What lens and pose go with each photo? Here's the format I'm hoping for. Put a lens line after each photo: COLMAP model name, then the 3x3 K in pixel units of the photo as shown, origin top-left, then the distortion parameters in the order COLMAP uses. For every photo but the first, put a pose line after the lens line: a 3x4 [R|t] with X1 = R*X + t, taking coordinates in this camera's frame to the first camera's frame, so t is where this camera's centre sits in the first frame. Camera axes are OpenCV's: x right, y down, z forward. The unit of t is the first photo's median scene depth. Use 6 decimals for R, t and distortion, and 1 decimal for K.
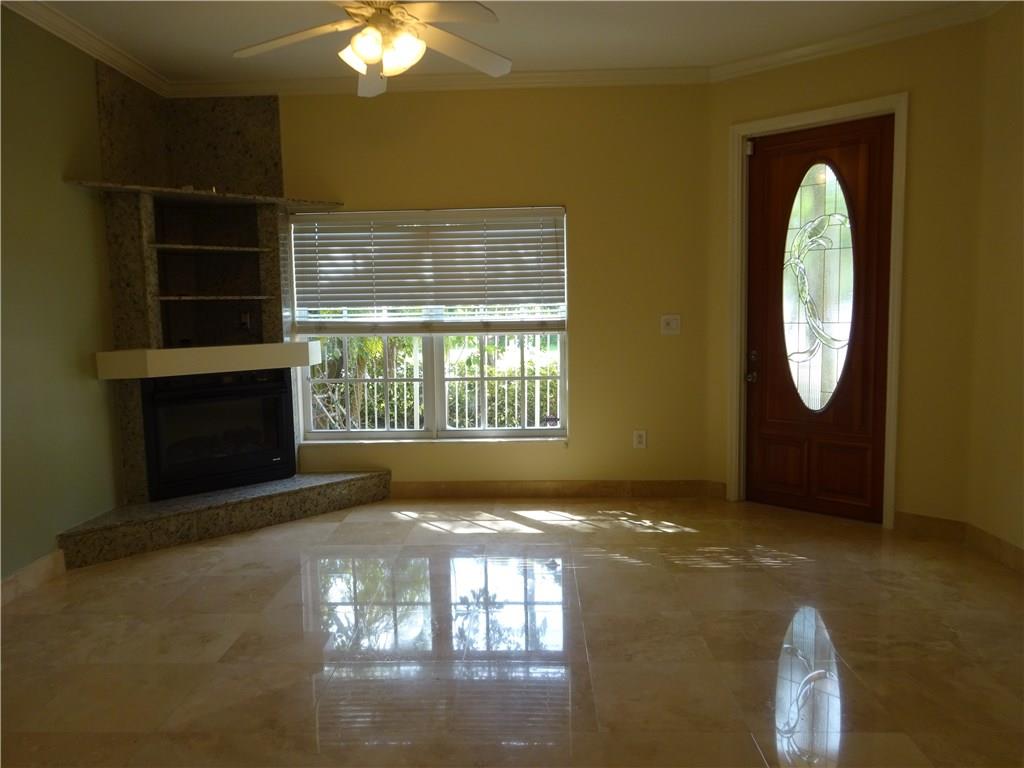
lens RADIAL K [[756.7, 0, 512.2], [0, 756.7, 390.1], [0, 0, 1]] dist [0.011901, -0.005842]
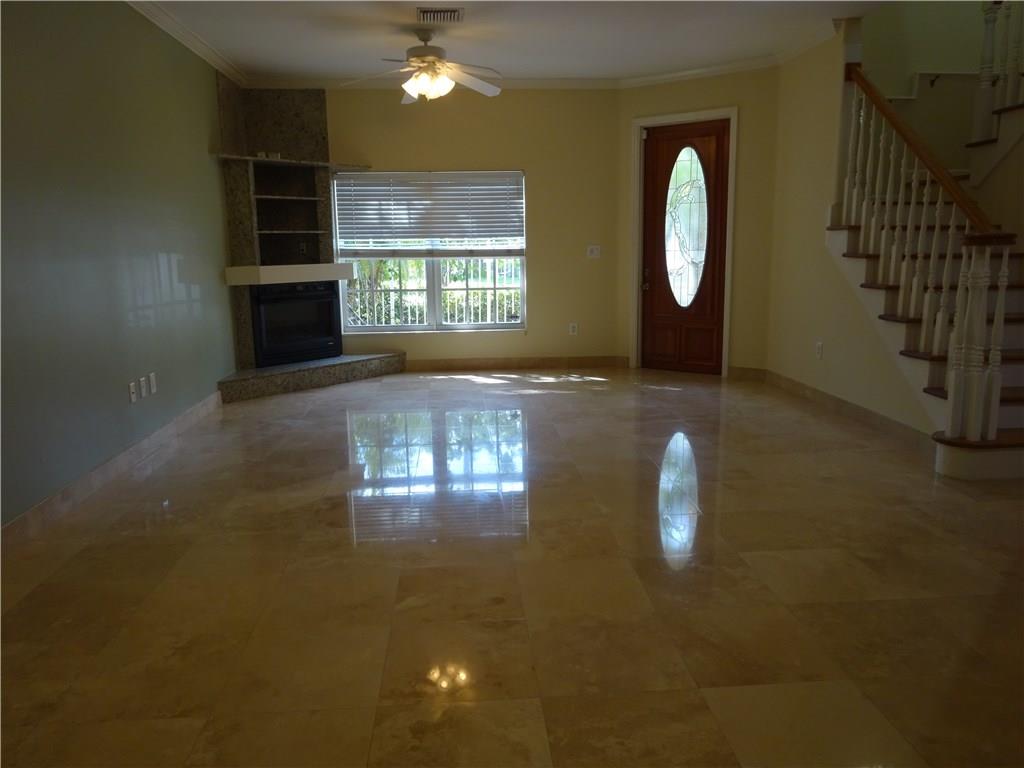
lens RADIAL K [[765.8, 0, 514.7], [0, 765.8, 383.4], [0, 0, 1]] dist [0.027554, -0.000411]
pose [[0.993619, -0.016087, 0.111637, -0.125558], [0.008180, 0.997448, 0.070932, 0.067251], [-0.112493, -0.069566, 0.991214, -0.530339]]
